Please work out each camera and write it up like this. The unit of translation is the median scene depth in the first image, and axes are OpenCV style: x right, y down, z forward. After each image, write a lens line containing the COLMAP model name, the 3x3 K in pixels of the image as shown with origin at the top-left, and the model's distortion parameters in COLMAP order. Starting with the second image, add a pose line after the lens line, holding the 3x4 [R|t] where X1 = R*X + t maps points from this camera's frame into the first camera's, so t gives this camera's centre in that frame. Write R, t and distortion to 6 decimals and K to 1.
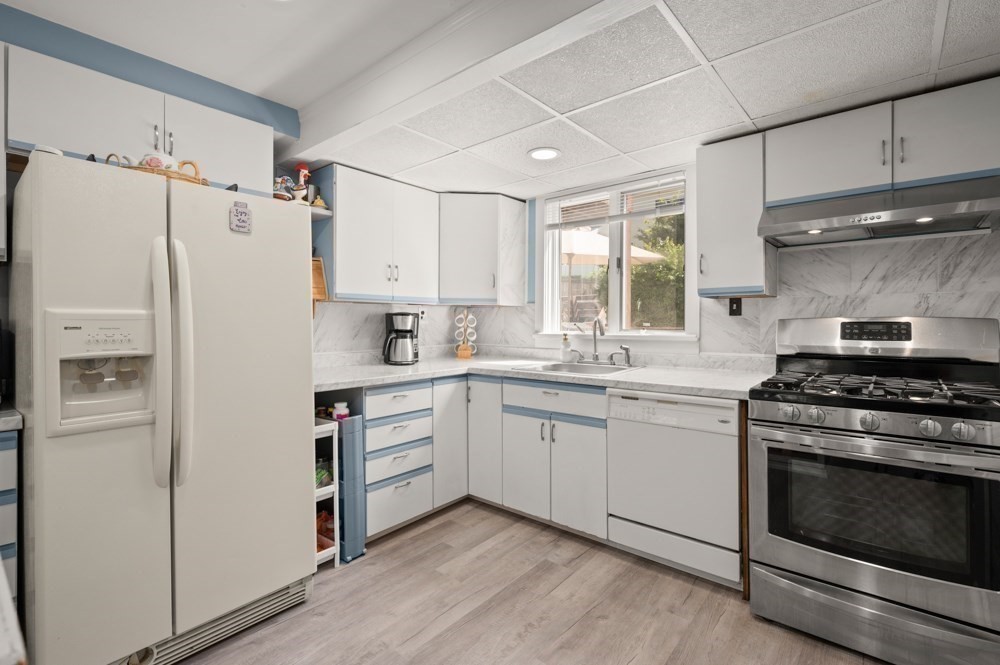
lens RADIAL K [[467.5, 0, 503.6], [0, 467.5, 320.1], [0, 0, 1]] dist [0.000318, 0.000339]
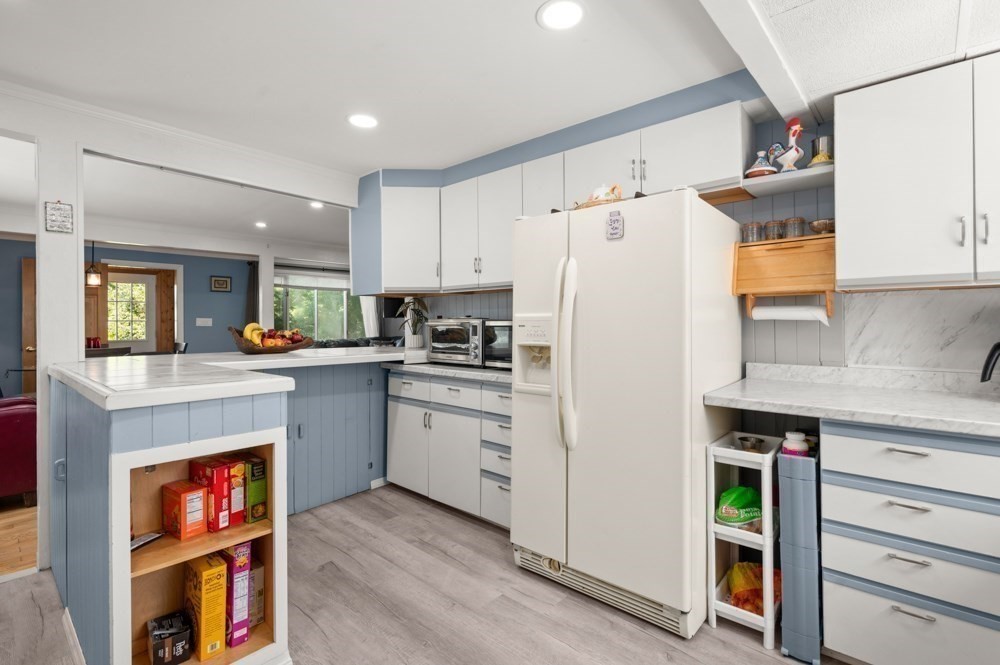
lens RADIAL K [[467.5, 0, 503.6], [0, 467.5, 320.1], [0, 0, 1]] dist [0.000318, 0.000339]
pose [[-0.038536, -0.005169, -0.999244, 0.360241], [0.007143, 0.999960, -0.005448, 0.002471], [0.999232, -0.007348, -0.038497, 0.533324]]
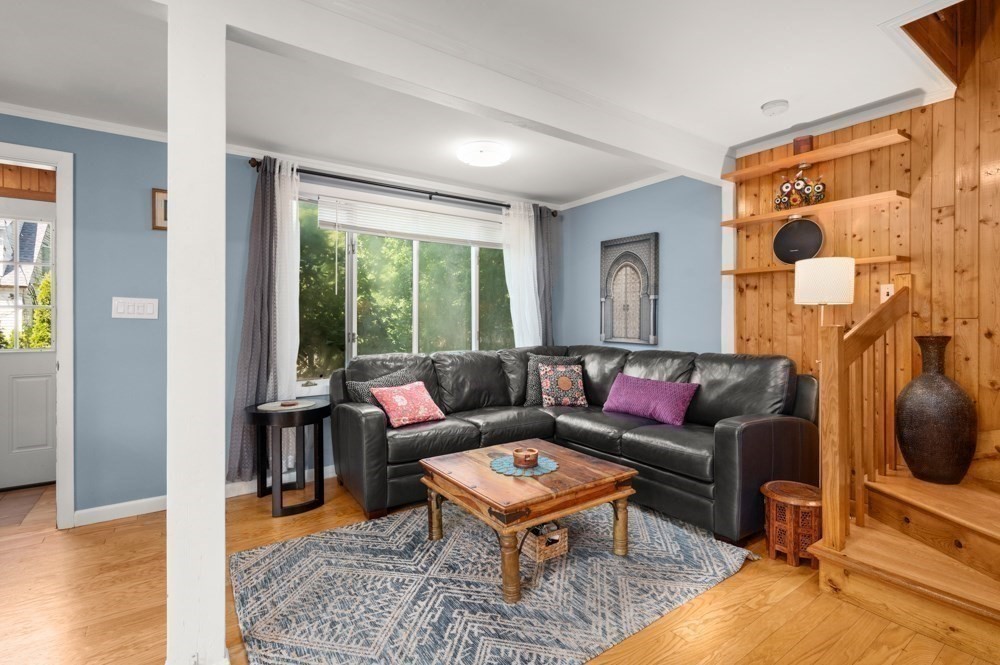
lens RADIAL K [[473.5, 0, 509.8], [0, 473.5, 321.7], [0, 0, 1]] dist [-0.000811, 0.000337]
pose [[-0.252702, -0.002391, -0.967541, -1.521883], [0.001917, 0.999994, -0.002972, 0.022786], [0.967542, -0.002606, -0.252696, -0.250580]]
